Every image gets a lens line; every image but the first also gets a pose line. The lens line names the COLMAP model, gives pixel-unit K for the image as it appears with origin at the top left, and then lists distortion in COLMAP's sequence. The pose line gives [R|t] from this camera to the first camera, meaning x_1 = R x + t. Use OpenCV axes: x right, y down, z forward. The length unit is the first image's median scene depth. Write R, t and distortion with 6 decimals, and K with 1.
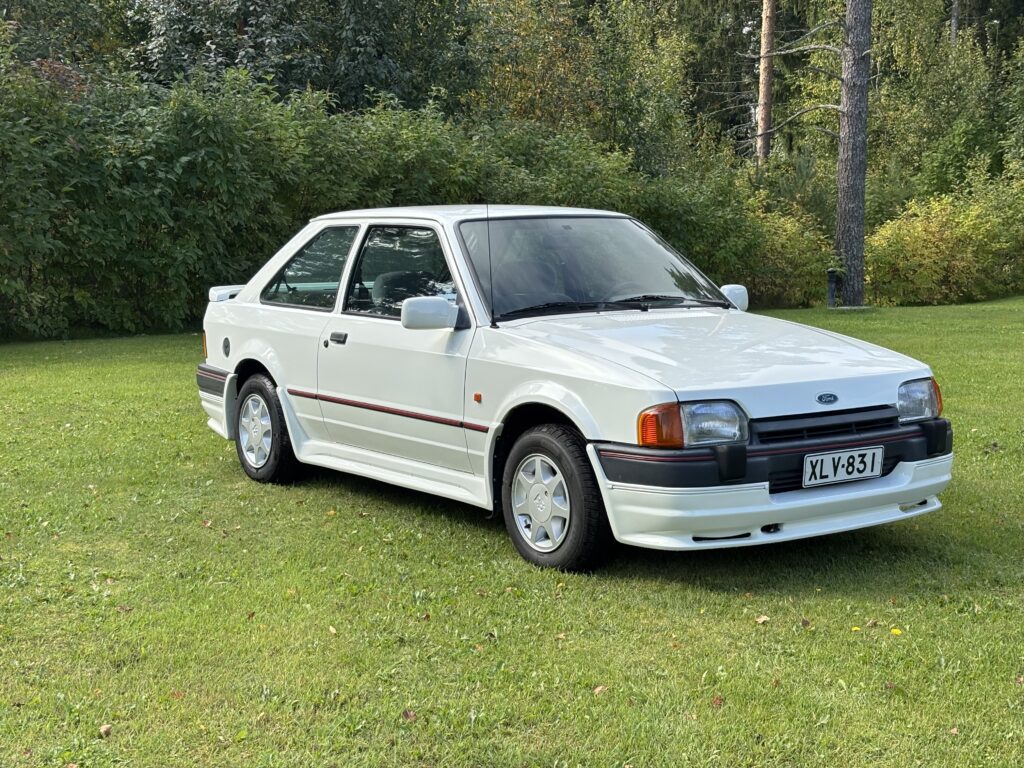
lens RADIAL K [[1547.1, 0, 526.0], [0, 1547.1, 386.6], [0, 0, 1]] dist [0.260225, -0.947446]
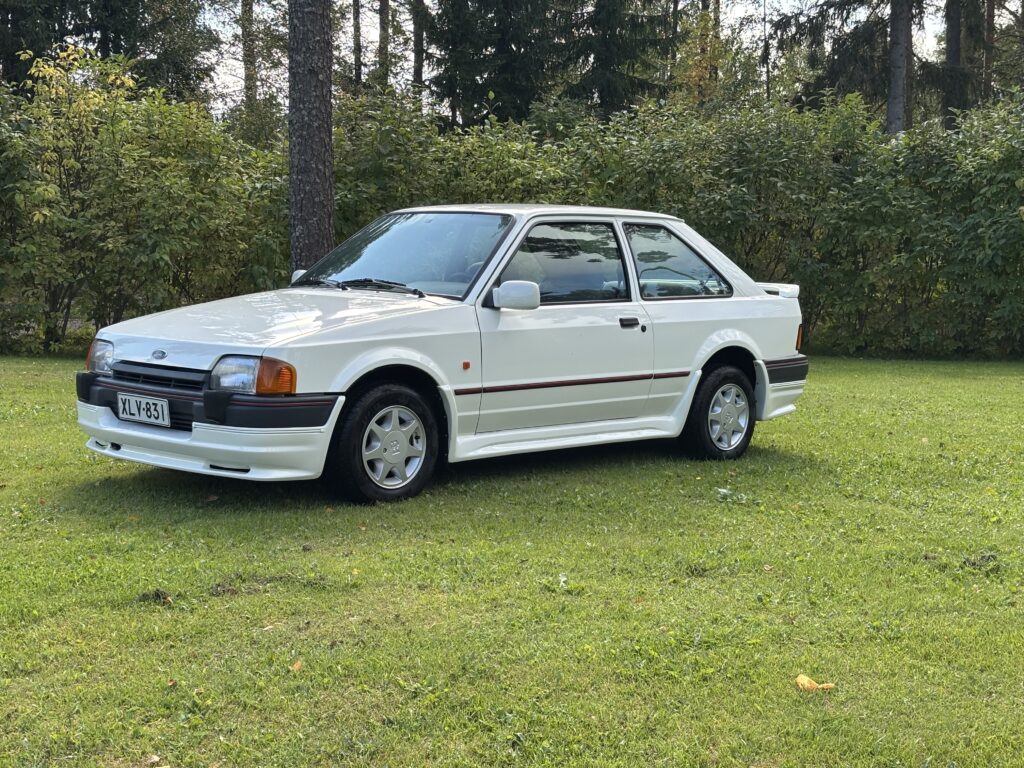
lens RADIAL K [[1547.1, 0, 526.0], [0, 1547.1, 386.6], [0, 0, 1]] dist [0.260225, -0.947446]
pose [[0.178428, 0.103588, -0.978485, 0.290298], [-0.126672, 0.988586, 0.081559, -0.020769], [0.975765, 0.109394, 0.189513, 0.212682]]
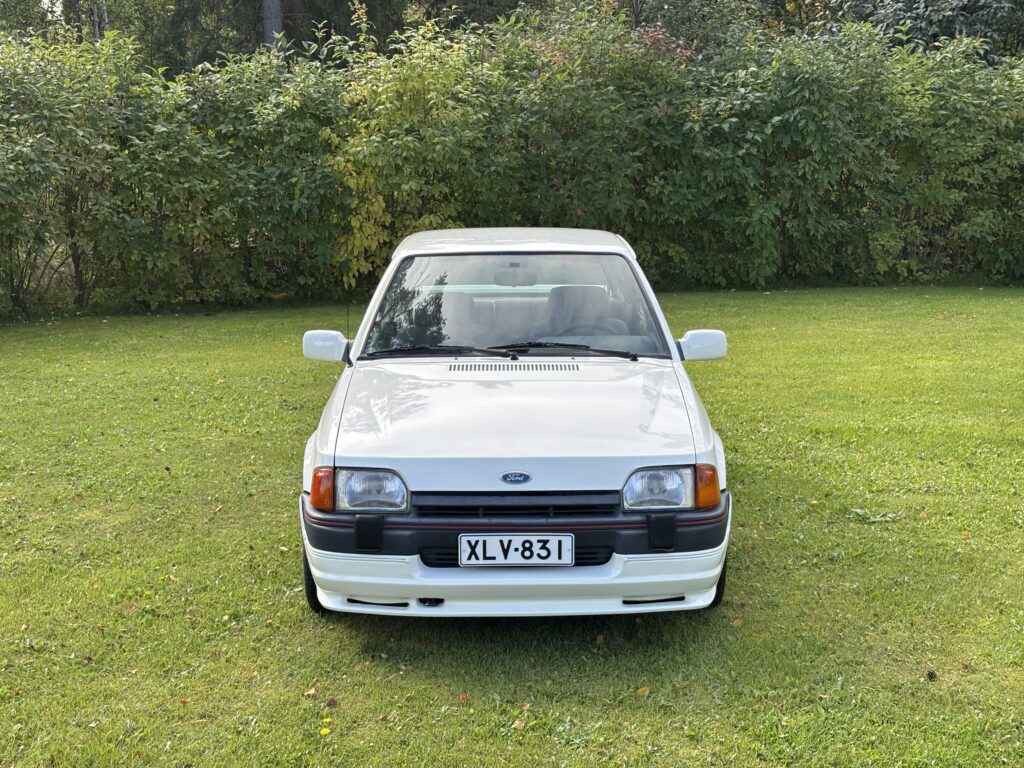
lens RADIAL K [[1547.1, 0, 526.0], [0, 1547.1, 386.6], [0, 0, 1]] dist [0.260225, -0.947446]
pose [[0.824109, 0.096525, -0.558146, 0.147828], [-0.065418, 0.994999, 0.075484, -0.024678], [0.562641, -0.025694, 0.826302, 0.042534]]
